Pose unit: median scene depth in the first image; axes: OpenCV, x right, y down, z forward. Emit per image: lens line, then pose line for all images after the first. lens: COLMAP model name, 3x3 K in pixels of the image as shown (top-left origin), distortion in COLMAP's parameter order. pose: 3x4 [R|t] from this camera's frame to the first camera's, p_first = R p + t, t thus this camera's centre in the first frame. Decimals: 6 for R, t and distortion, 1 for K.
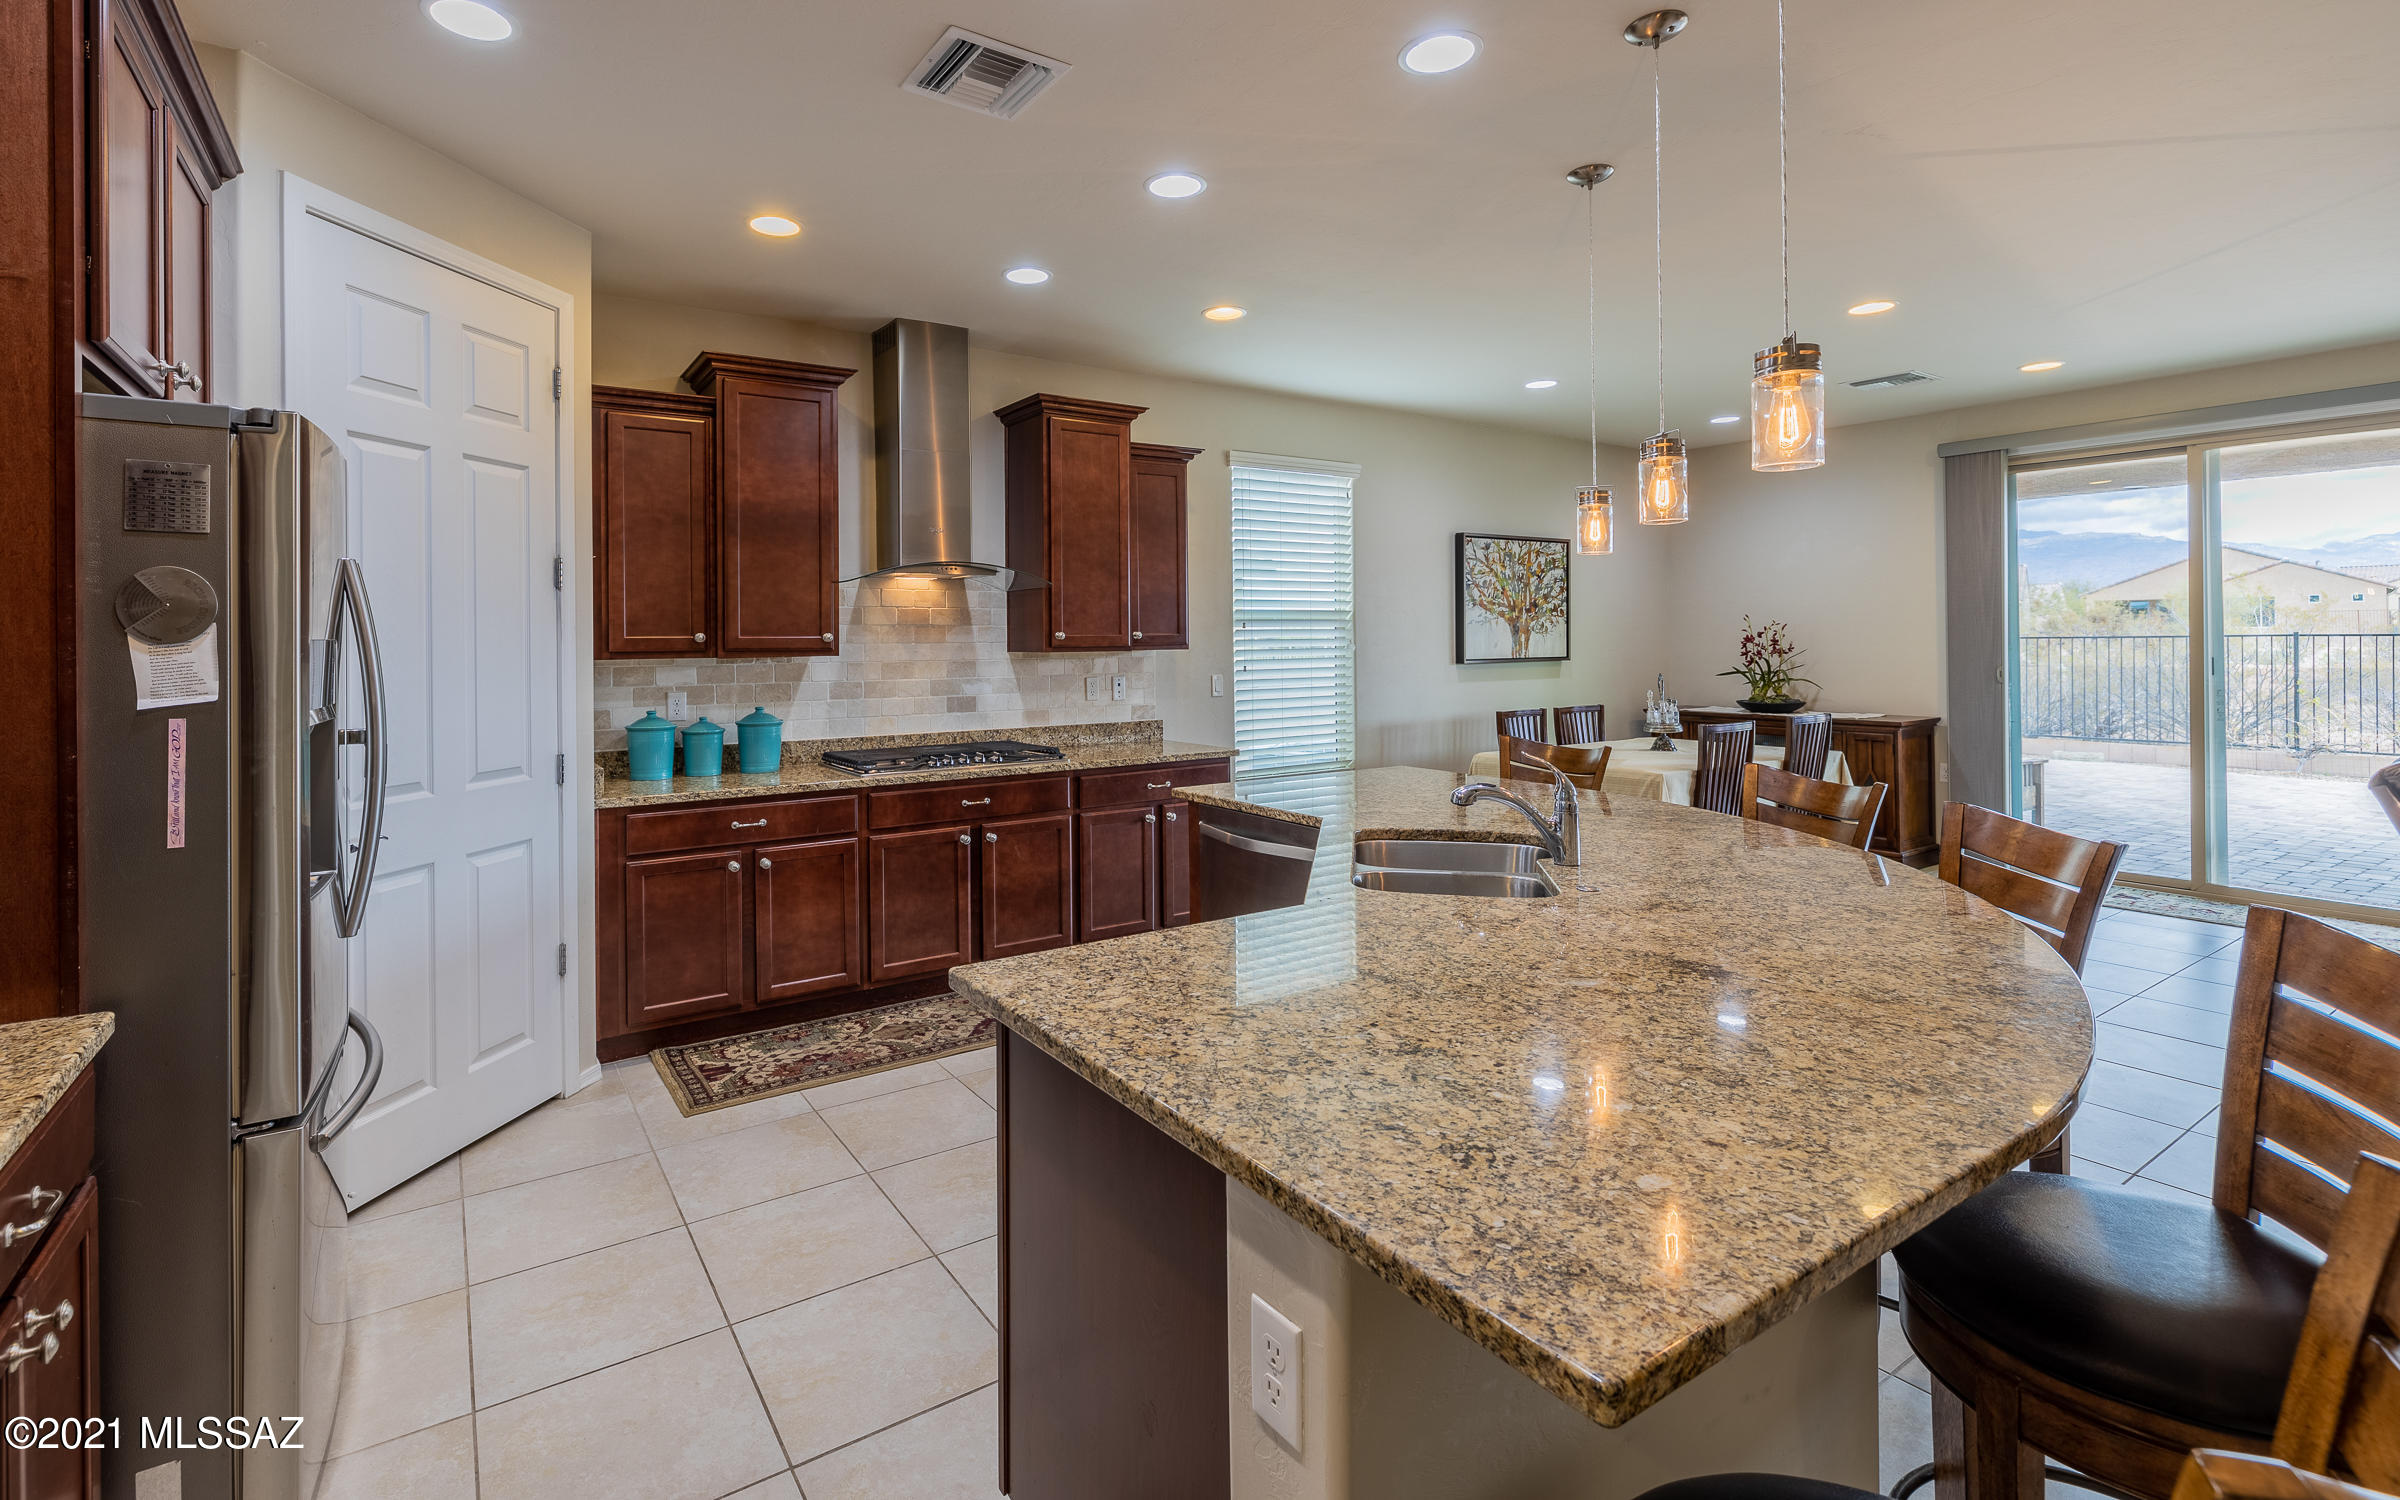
lens RADIAL K [[1027.7, 0, 1112.7], [0, 1027.7, 627.0], [0, 0, 1]] dist [-0.002521, 0.000799]
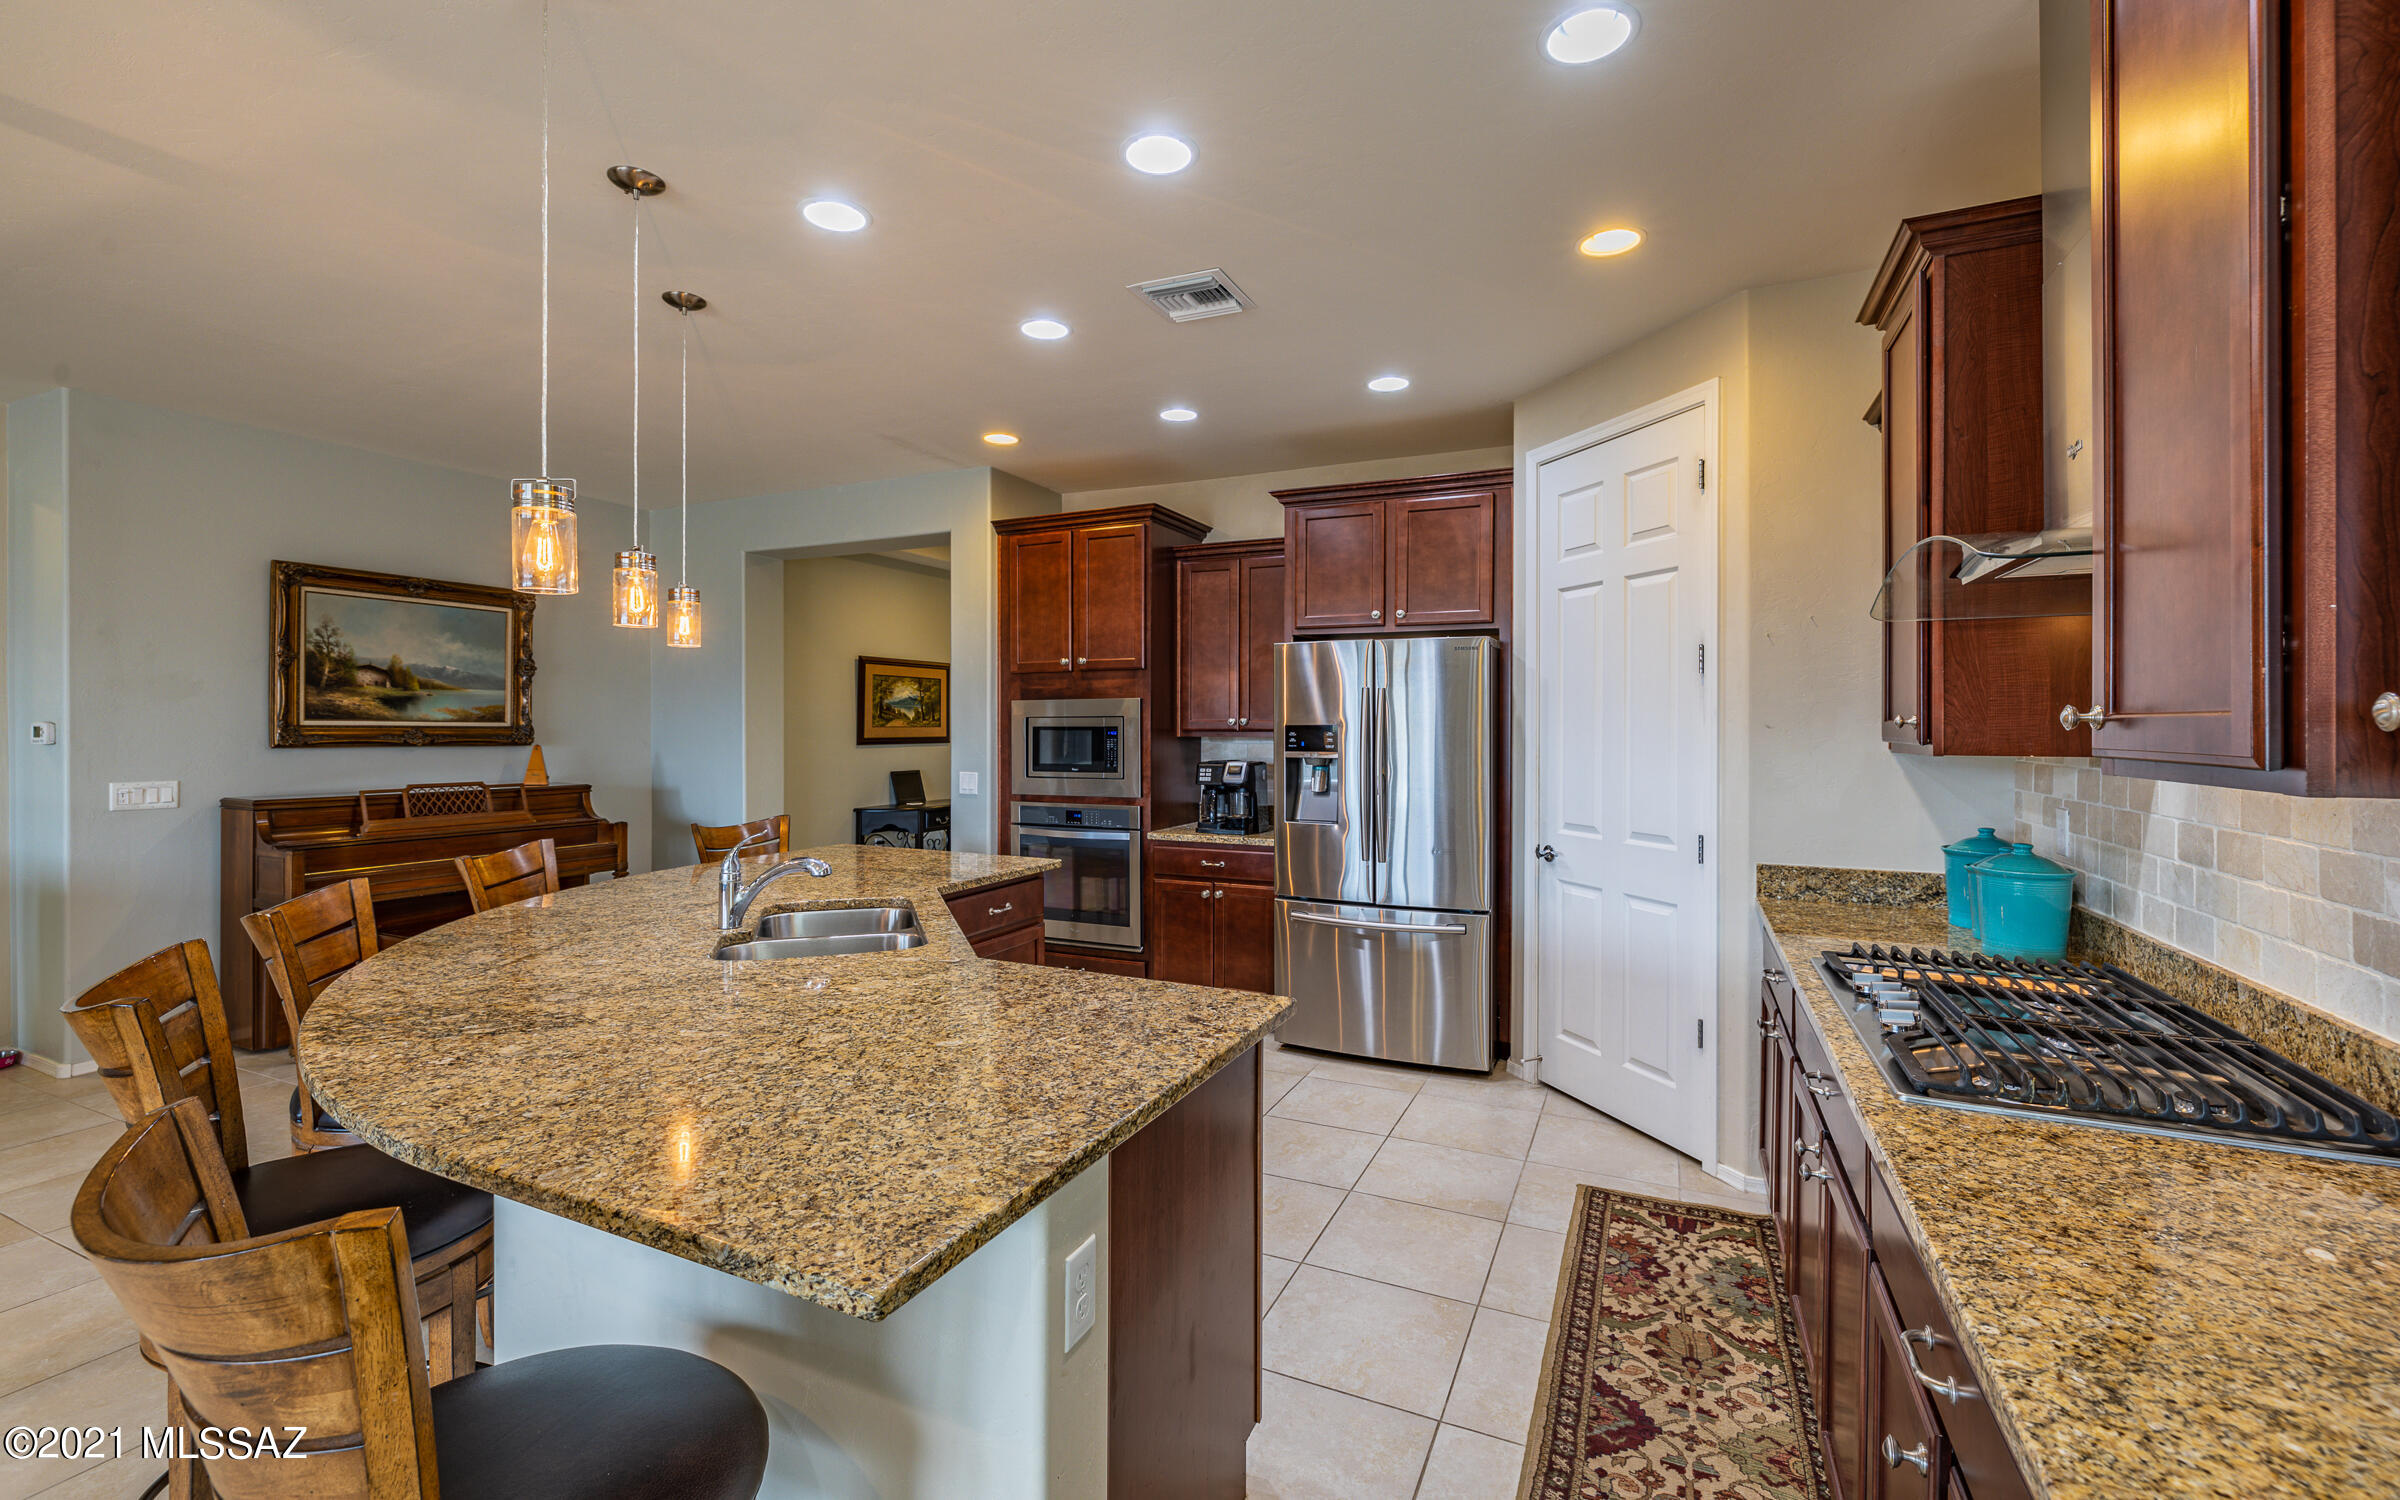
lens RADIAL K [[1027.7, 0, 1201.4], [0, 1027.7, 733.2], [0, 0, 1]] dist [-0.002521, 0.000799]
pose [[-0.831292, 0.009031, -0.555762, 0.253206], [0.009062, 0.999955, 0.002693, 0.008150], [0.555762, -0.002798, -0.831337, 0.888716]]
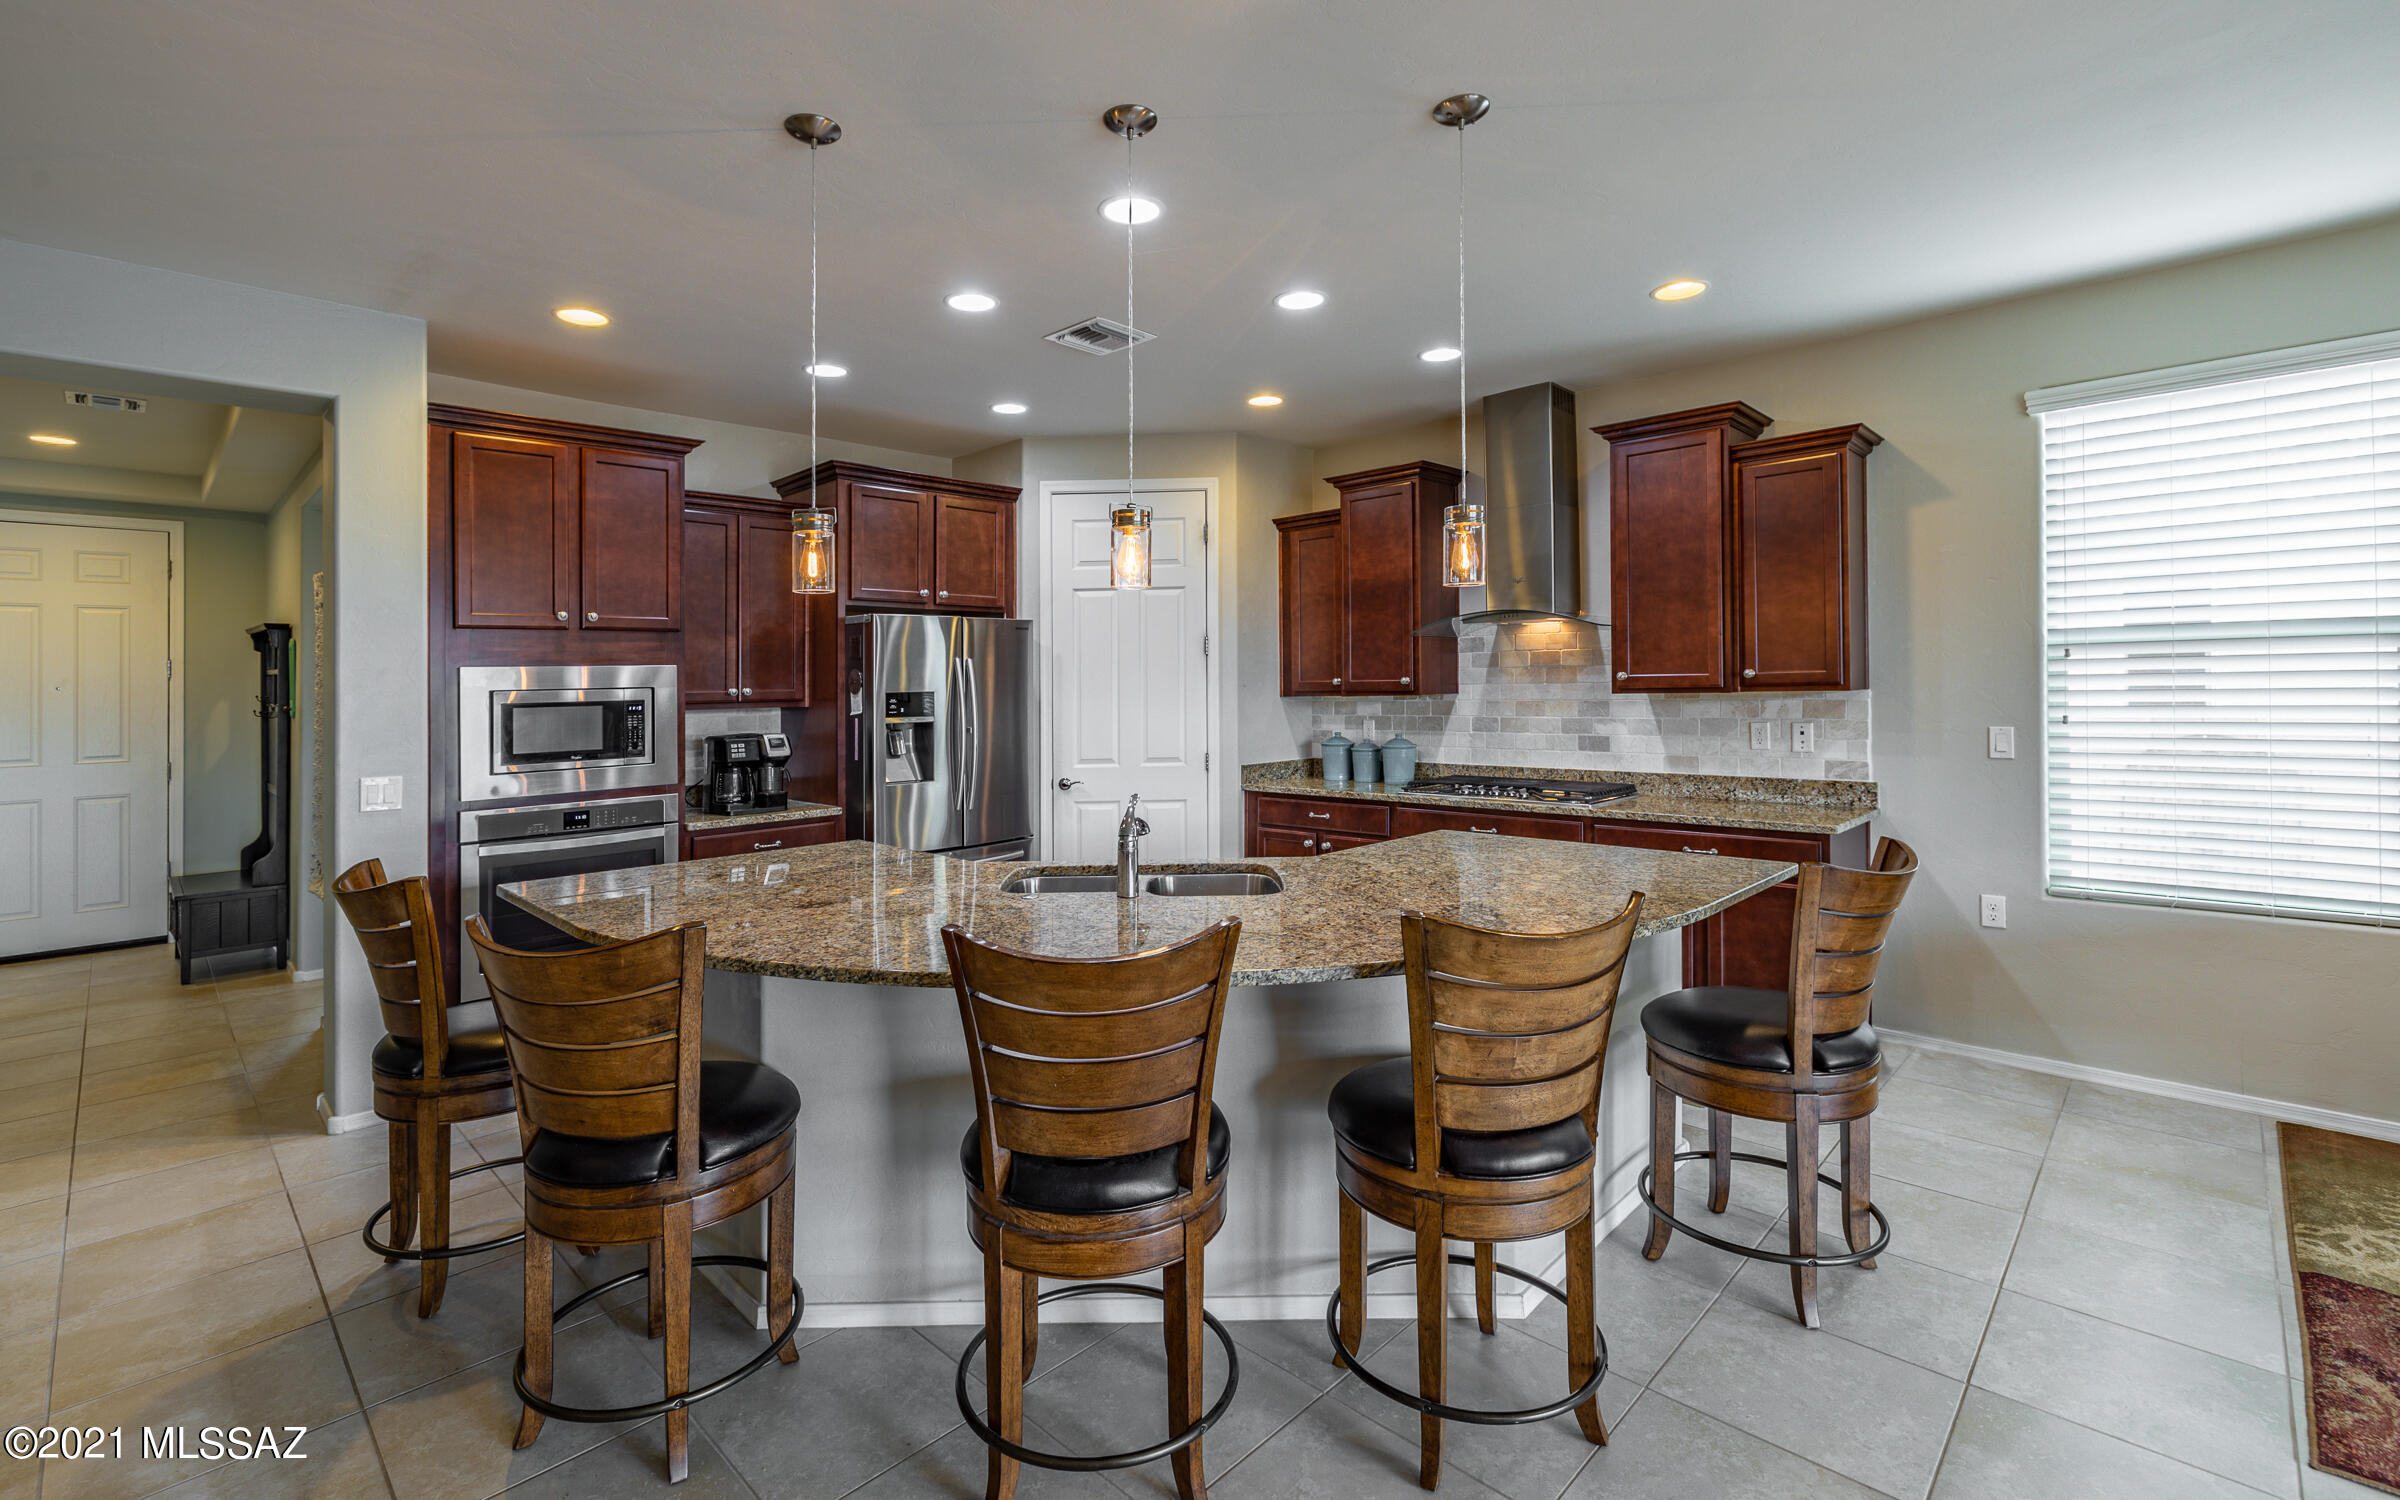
lens RADIAL K [[1027.7, 0, 1162.3], [0, 1027.7, 692.8], [0, 0, 1]] dist [-0.002521, 0.000799]
pose [[0.243063, 0.009159, -0.969967, 0.613962], [0.027539, 0.999487, 0.016339, -0.002698], [0.969619, -0.030684, 0.242686, 0.288316]]
